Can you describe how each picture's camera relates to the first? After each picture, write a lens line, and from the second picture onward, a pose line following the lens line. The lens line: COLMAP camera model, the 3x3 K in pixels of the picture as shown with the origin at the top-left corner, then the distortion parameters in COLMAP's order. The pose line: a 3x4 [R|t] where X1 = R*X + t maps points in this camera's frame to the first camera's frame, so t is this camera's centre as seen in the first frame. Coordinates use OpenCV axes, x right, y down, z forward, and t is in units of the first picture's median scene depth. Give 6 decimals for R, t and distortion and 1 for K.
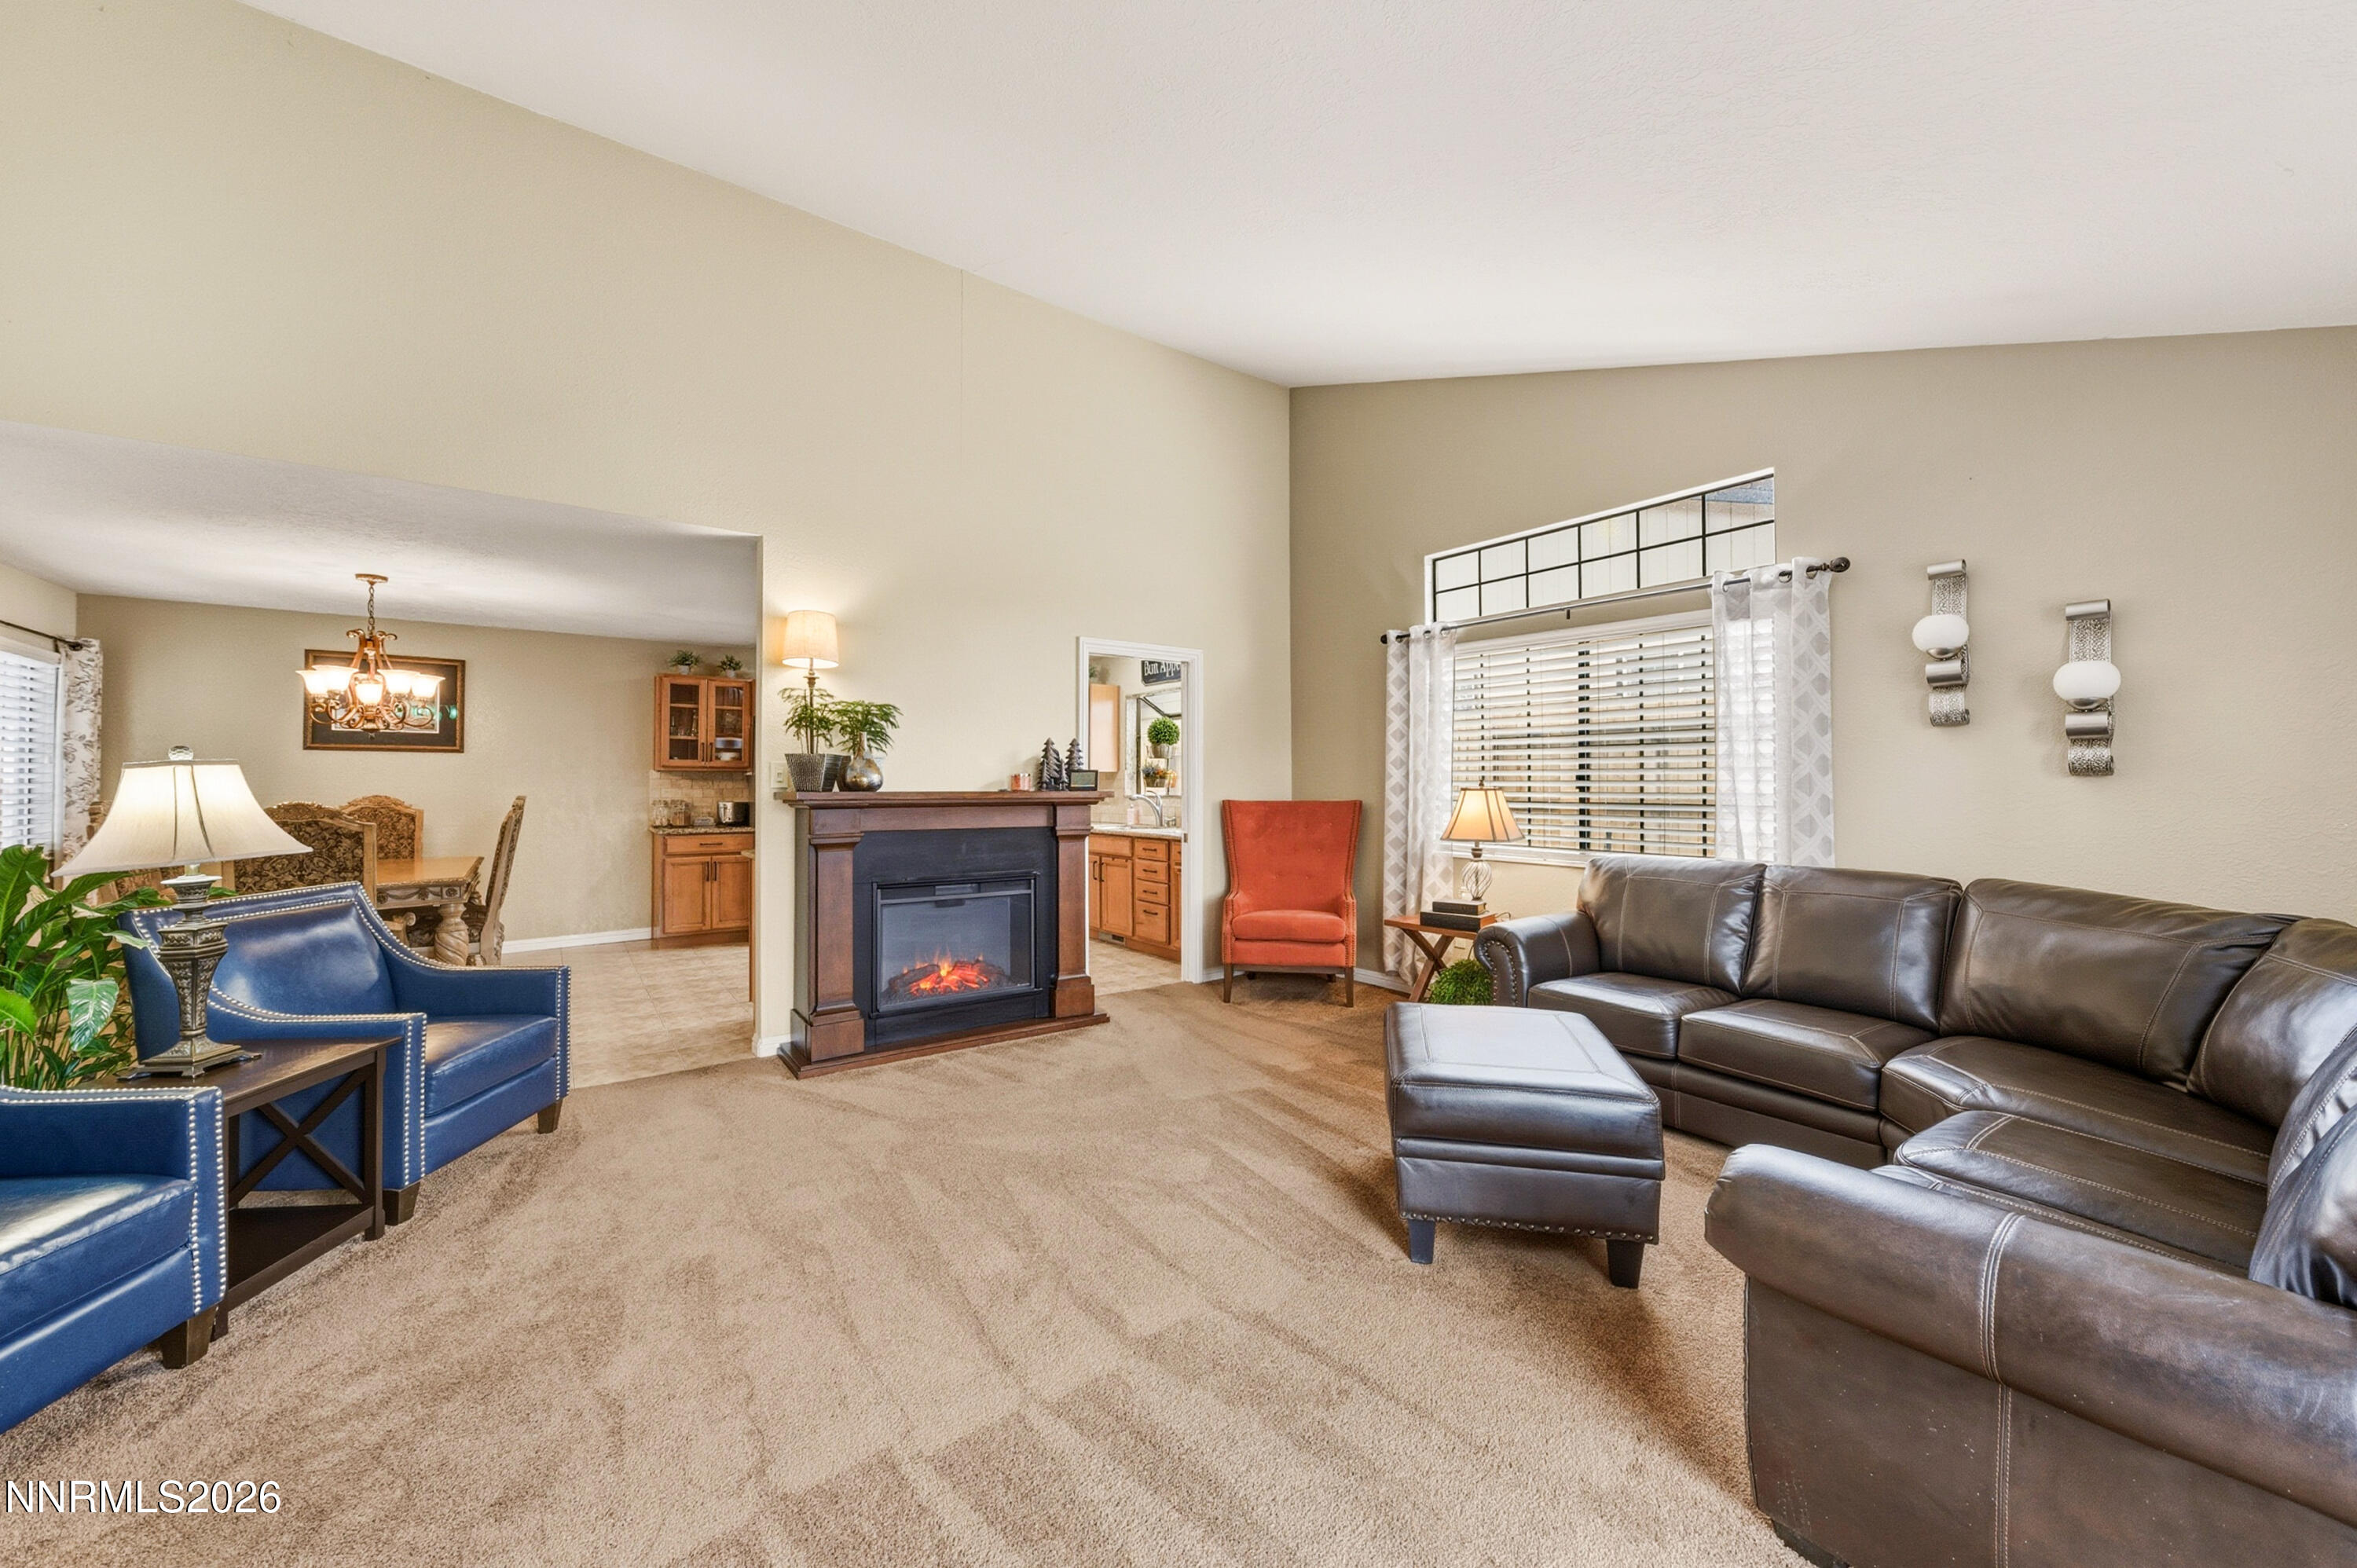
lens RADIAL K [[831.2, 0, 1150.7], [0, 831.2, 778.9], [0, 0, 1]] dist [-0.005041, 0.000478]
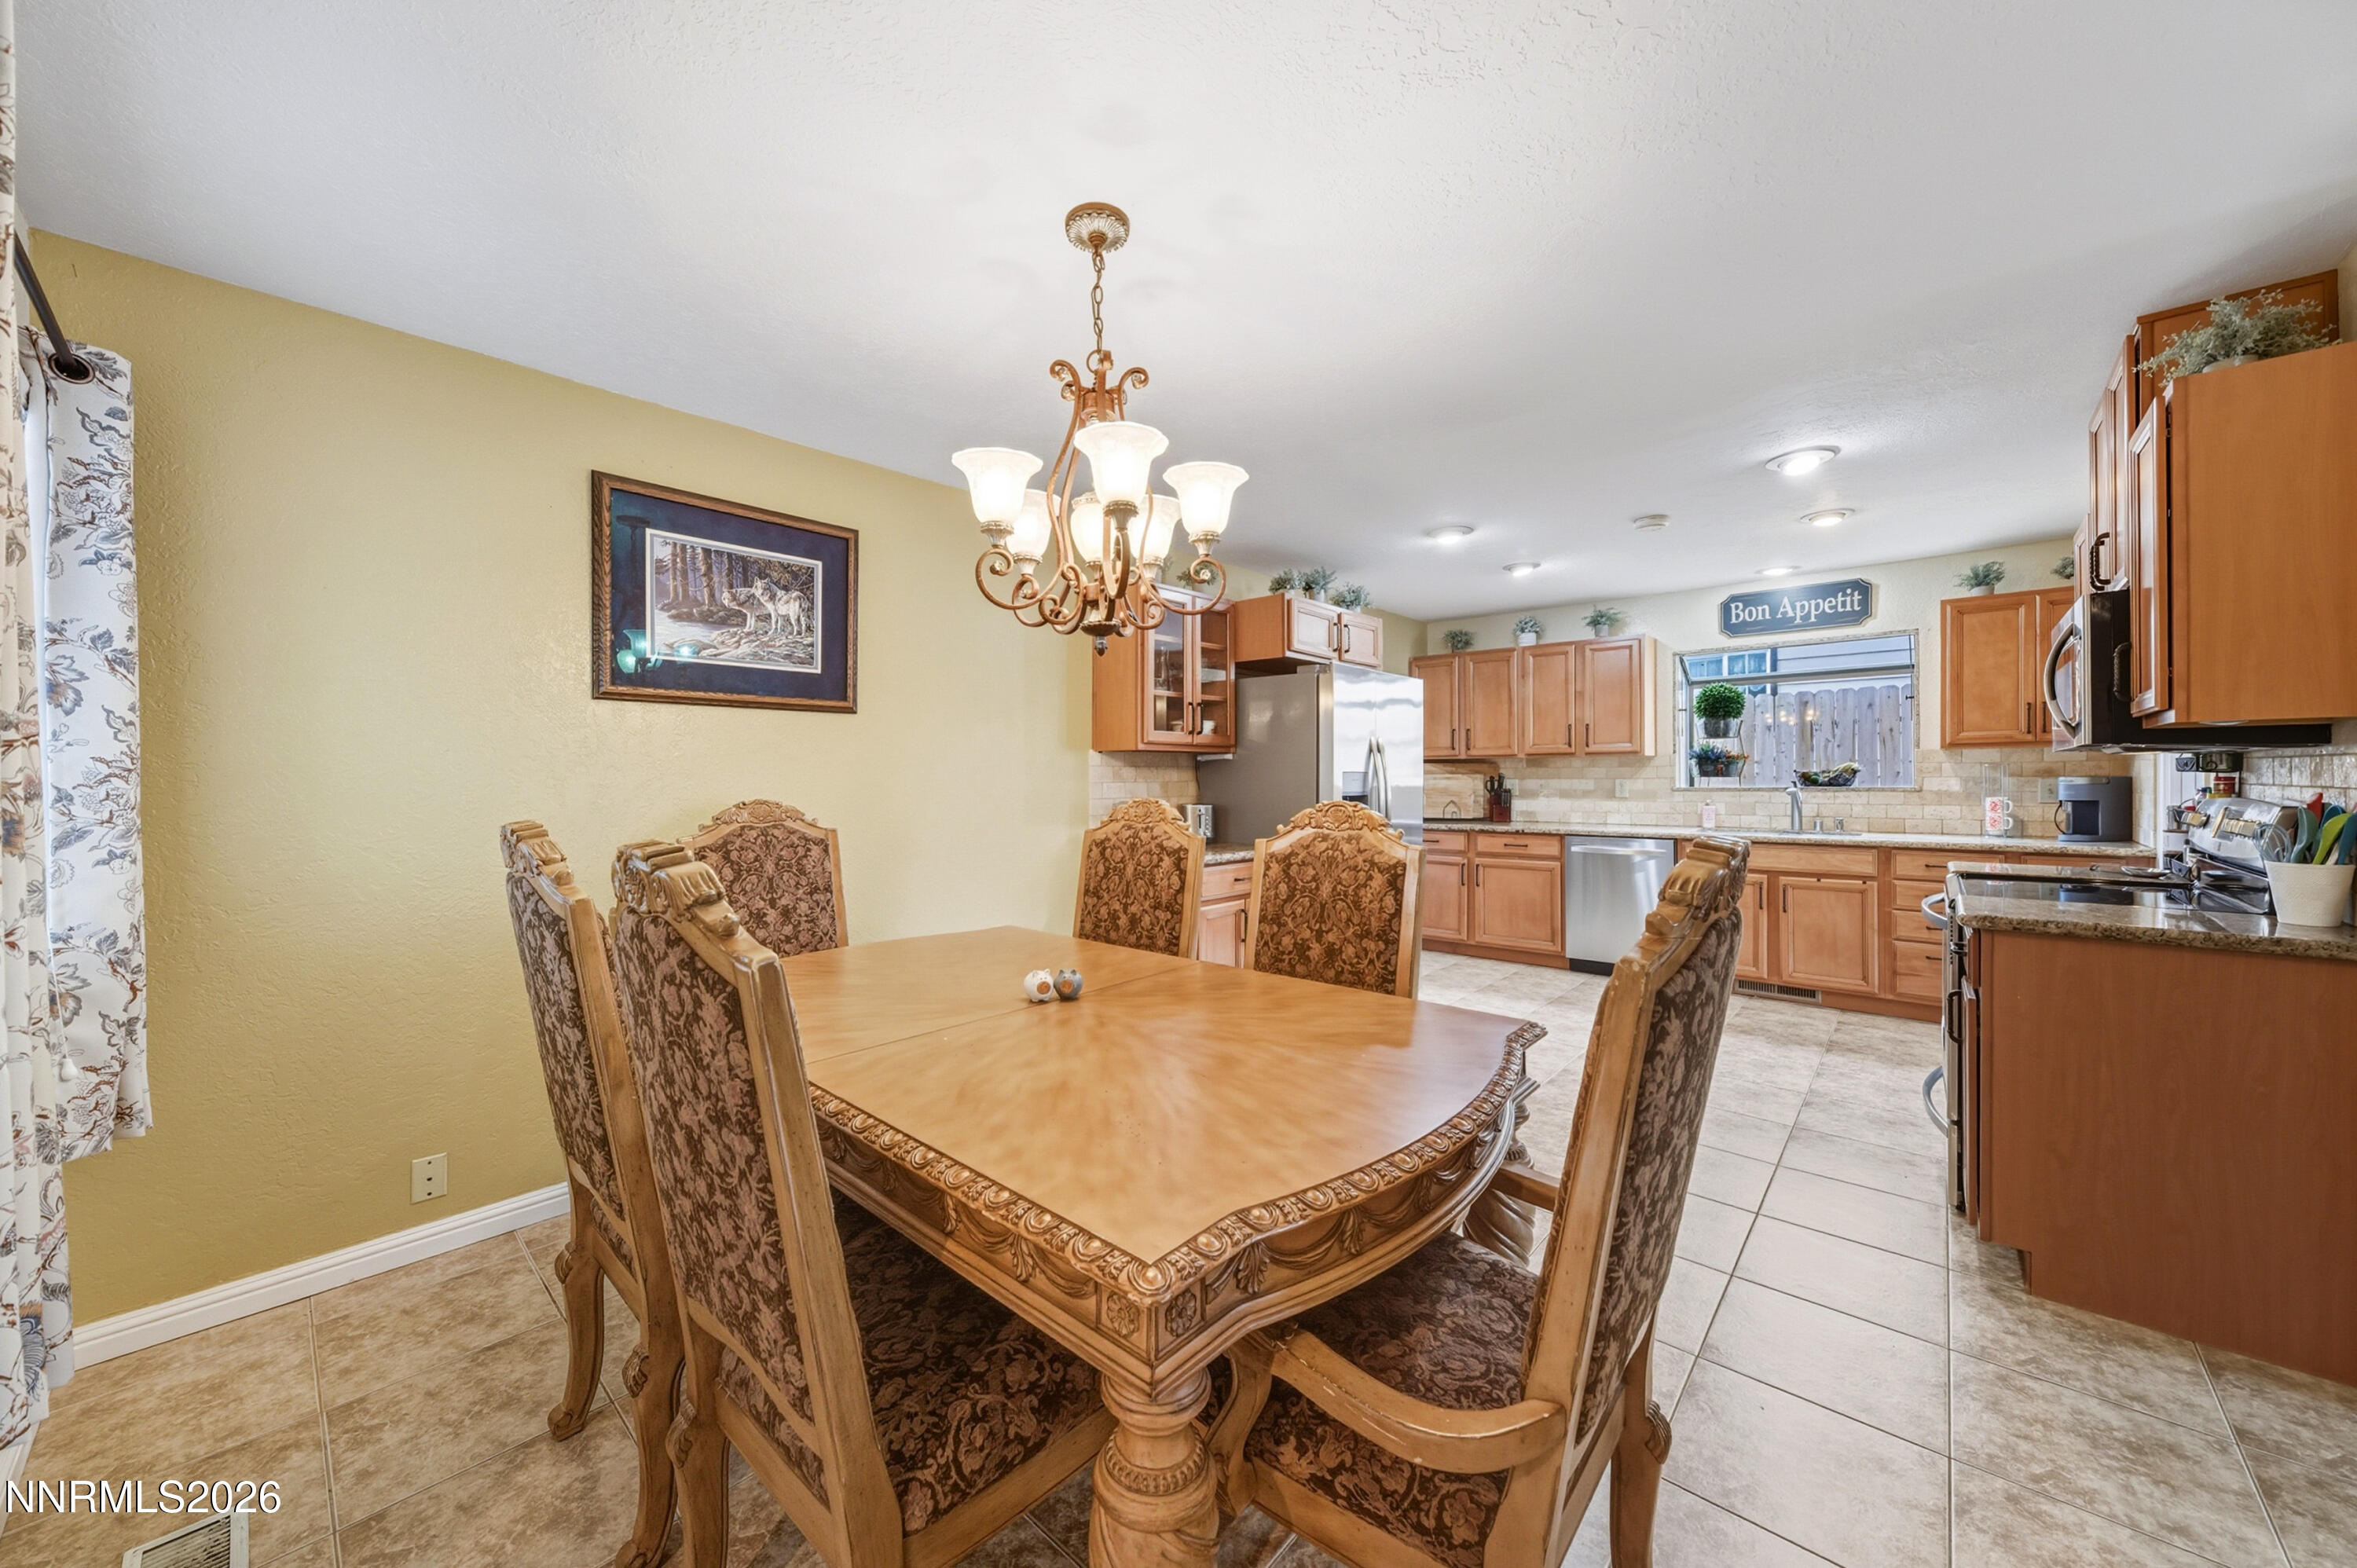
lens RADIAL K [[831.2, 0, 1170.2], [0, 831.2, 783.9], [0, 0, 1]] dist [-0.005041, 0.000478]
pose [[0.976845, -0.006849, 0.213840, -0.942699], [0.003202, 0.999844, 0.017396, 0.004040], [-0.213926, -0.016308, 0.976714, 0.577957]]
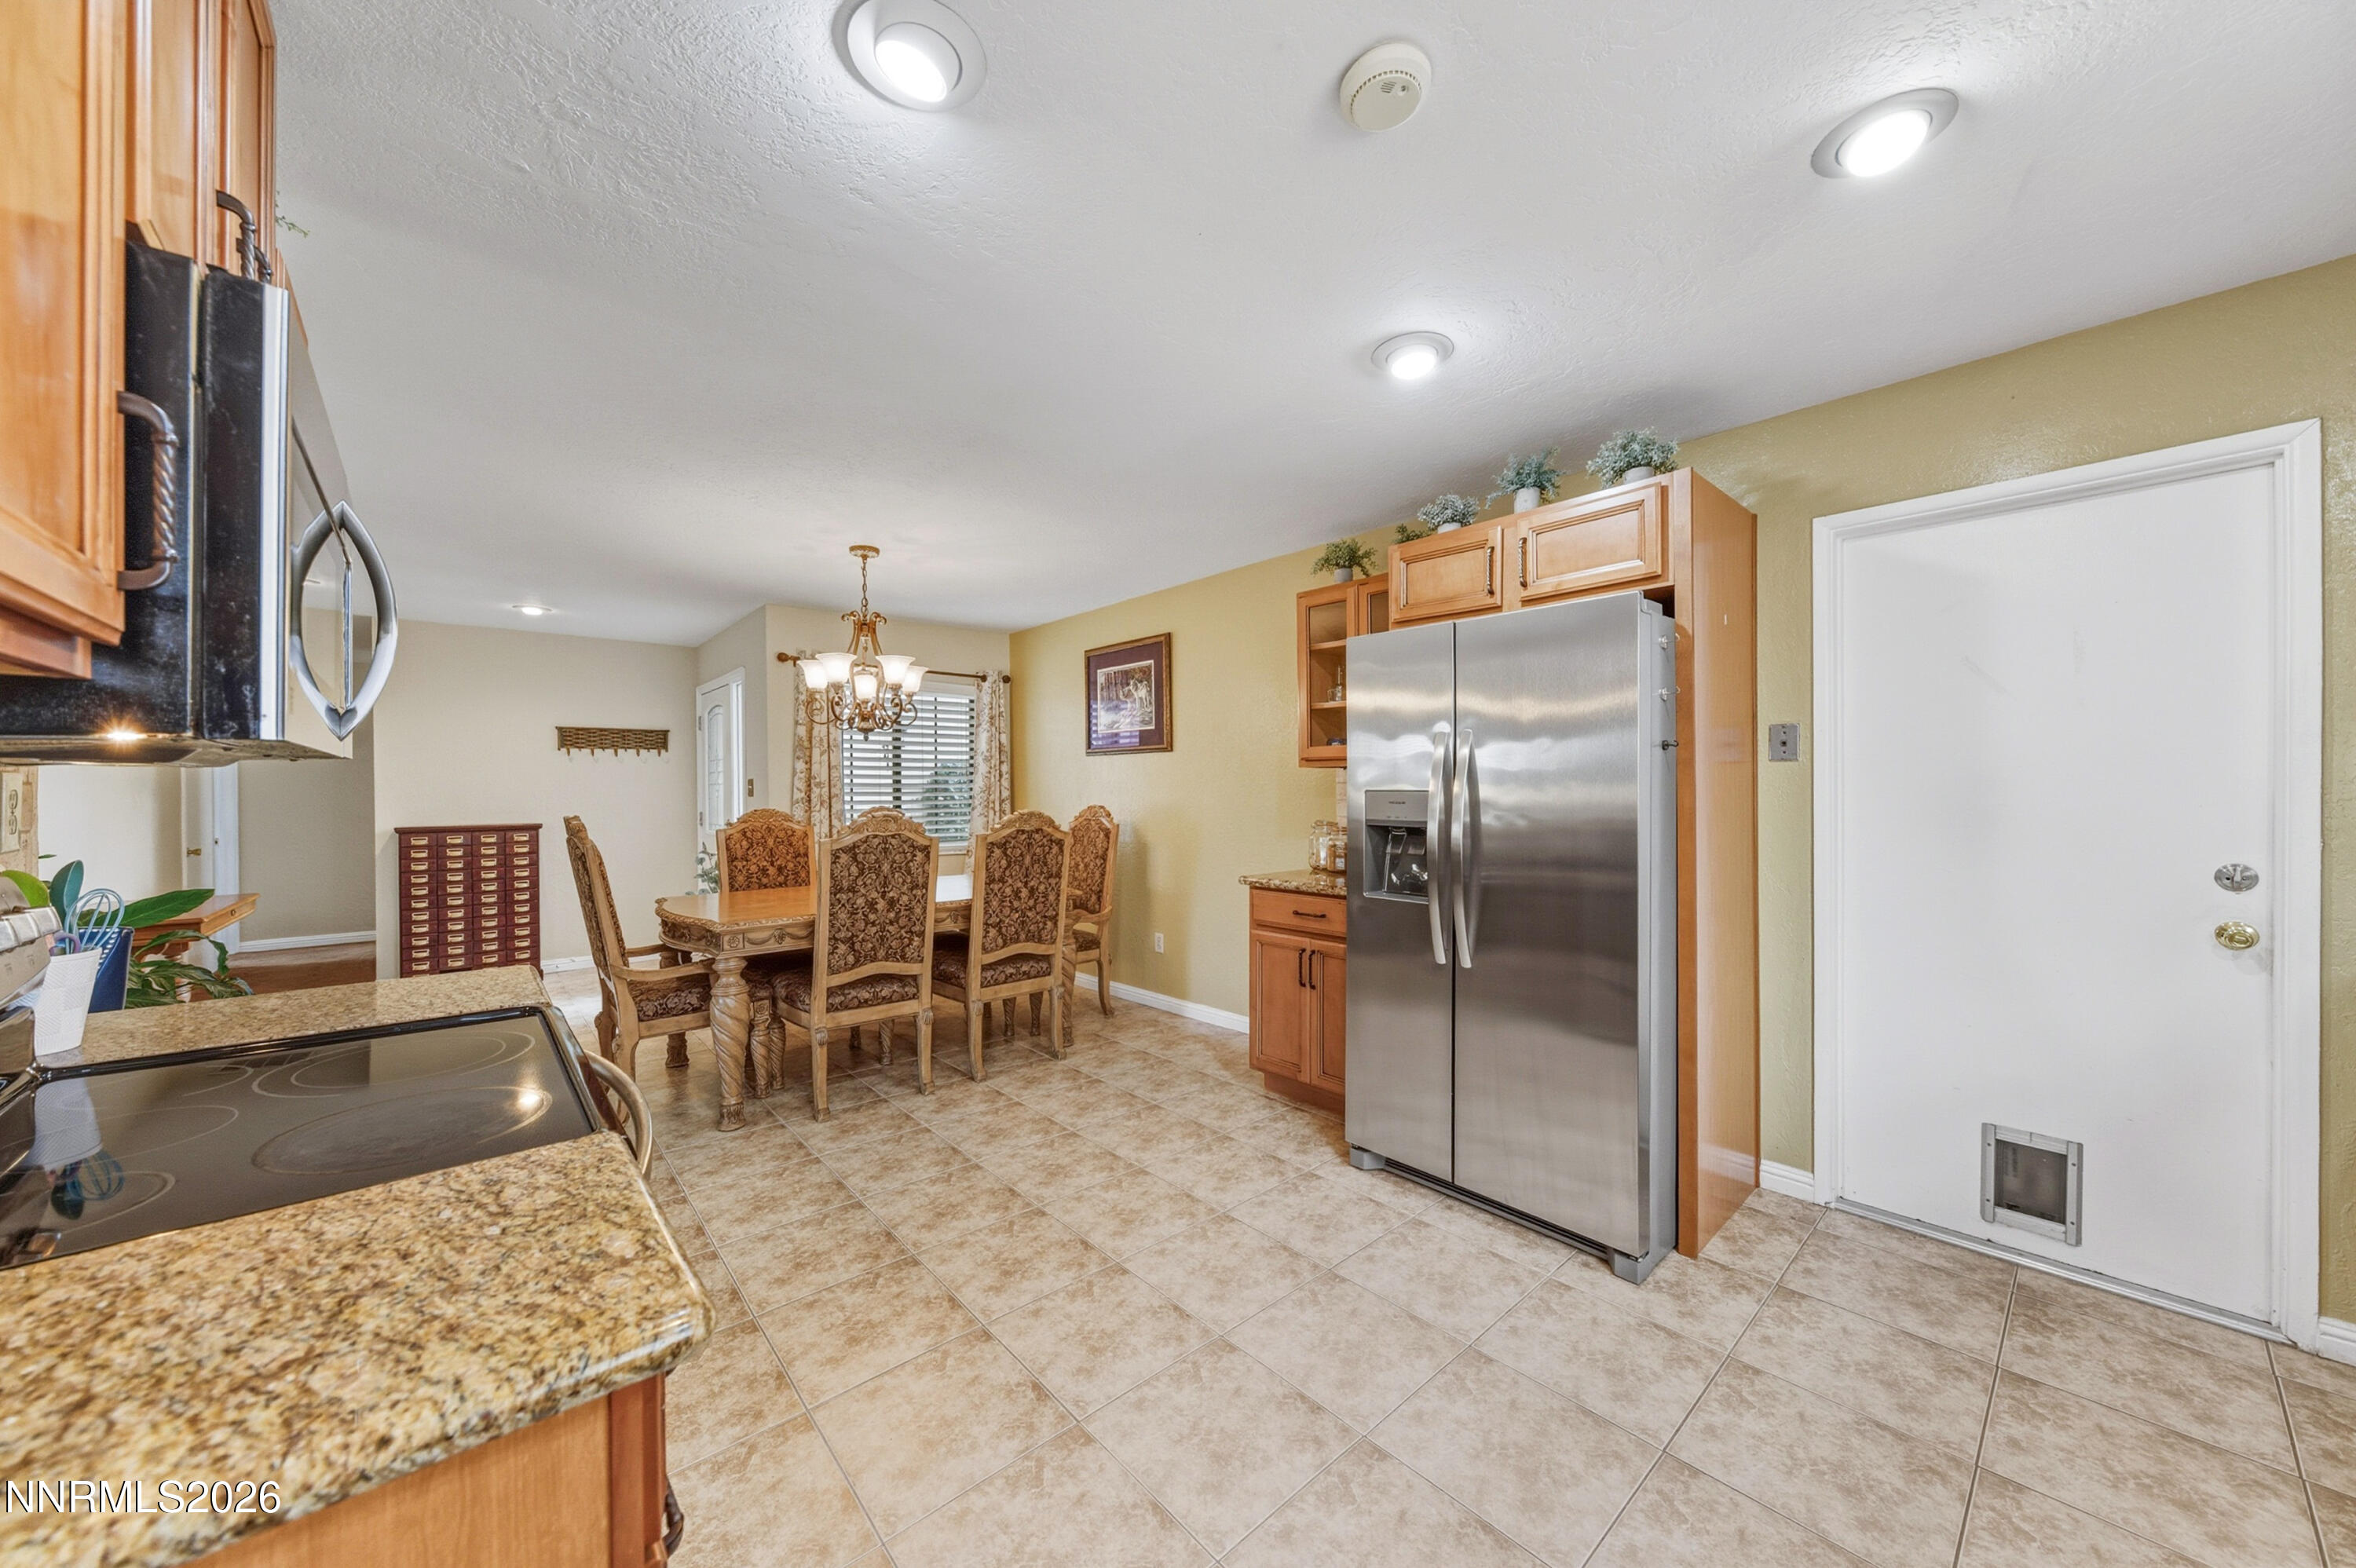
lens RADIAL K [[830.8, 0, 1163.0], [0, 830.8, 799.6], [0, 0, 1]] dist [-0.005041, 0.000478]
pose [[0.098415, 0.012503, -0.995067, -0.056785], [0.012339, 0.999829, 0.013783, 0.003851], [0.995069, -0.013635, 0.098244, 1.151387]]
